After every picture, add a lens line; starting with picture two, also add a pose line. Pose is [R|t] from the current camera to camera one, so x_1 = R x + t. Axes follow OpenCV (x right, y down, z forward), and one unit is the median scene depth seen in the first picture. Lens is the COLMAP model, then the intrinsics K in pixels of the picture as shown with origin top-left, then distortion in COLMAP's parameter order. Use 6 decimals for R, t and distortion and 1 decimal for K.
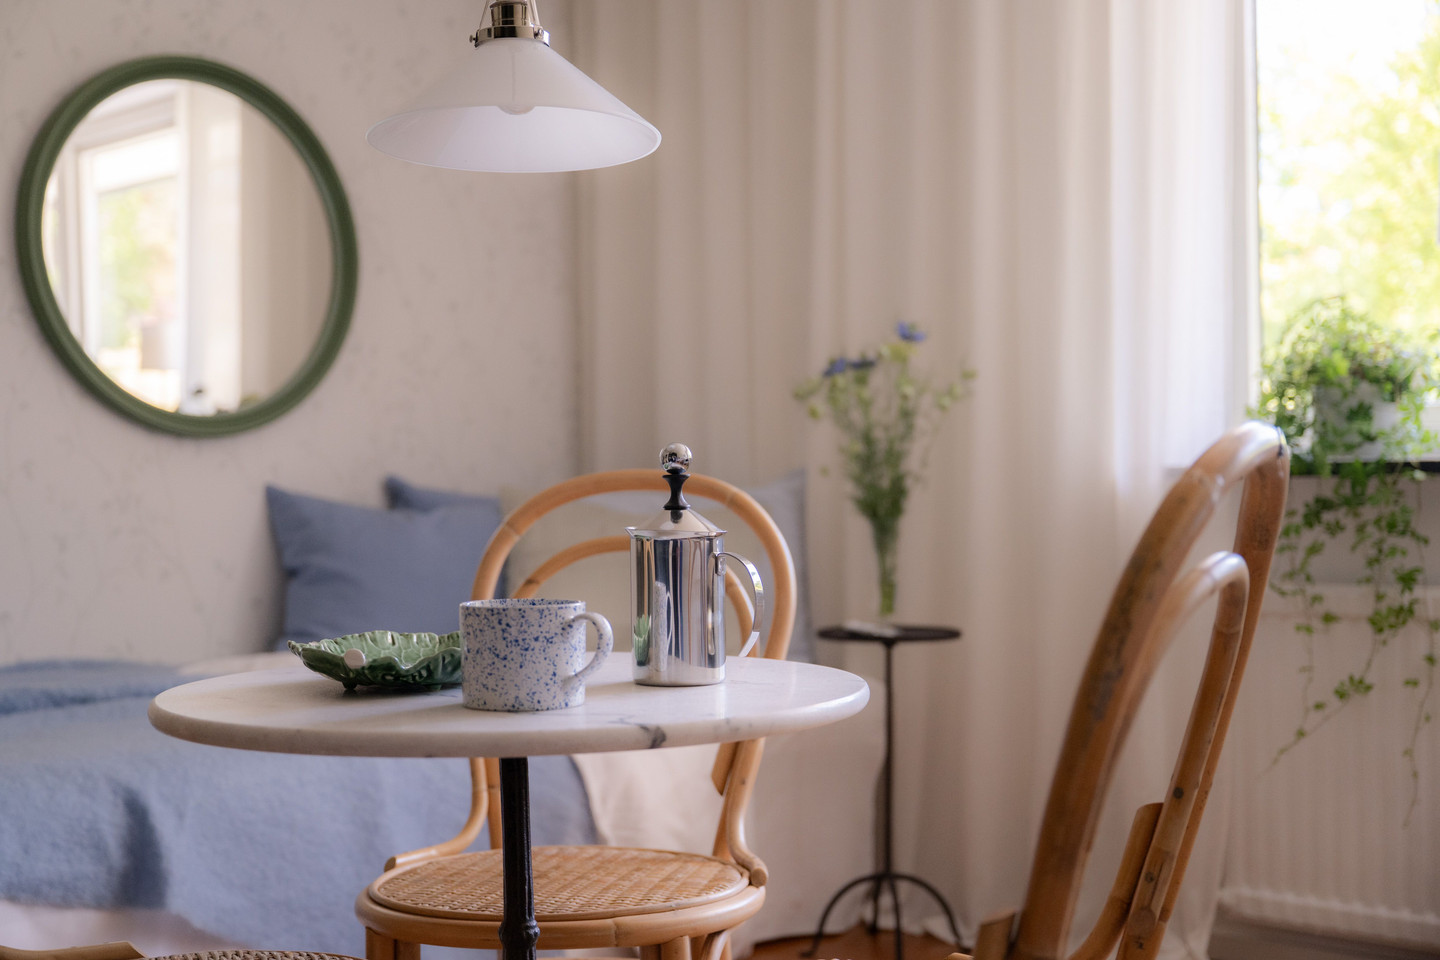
lens RADIAL K [[1759.4, 0, 668.5], [0, 1759.4, 513.9], [0, 0, 1]] dist [0.005667, 0.010712]
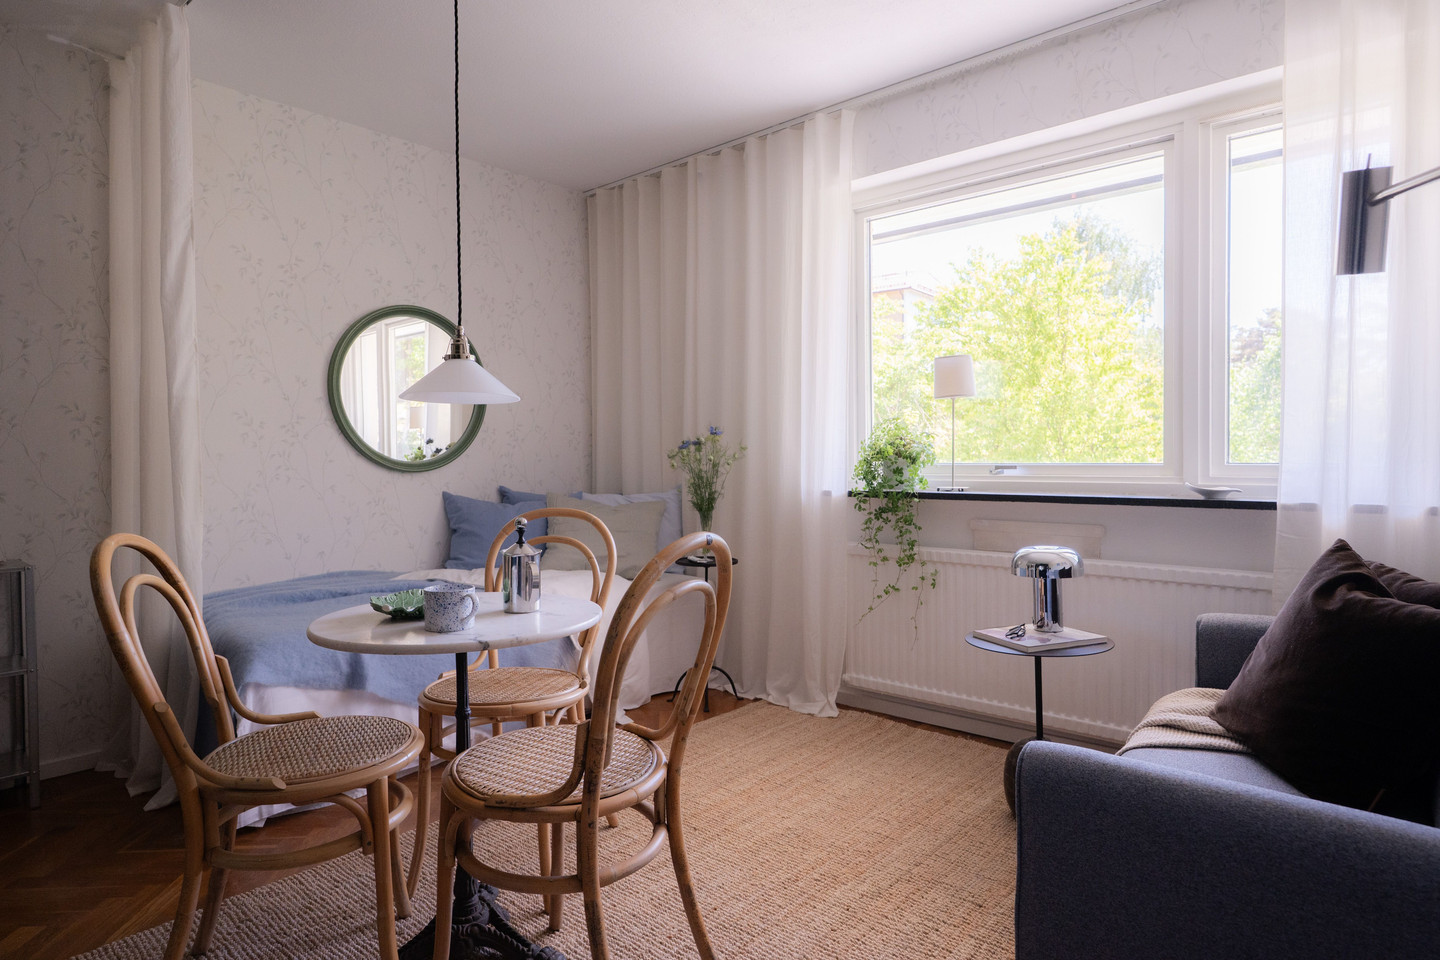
lens RADIAL K [[828.7, 0, 698.8], [0, 828.7, 472.4], [0, 0, 1]] dist [0.001377, 0.001366]
pose [[0.999981, 0.002547, 0.005653, 0.122469], [-0.002534, 0.999994, -0.002186, -0.051967], [-0.005658, 0.002172, 0.999982, -0.093506]]
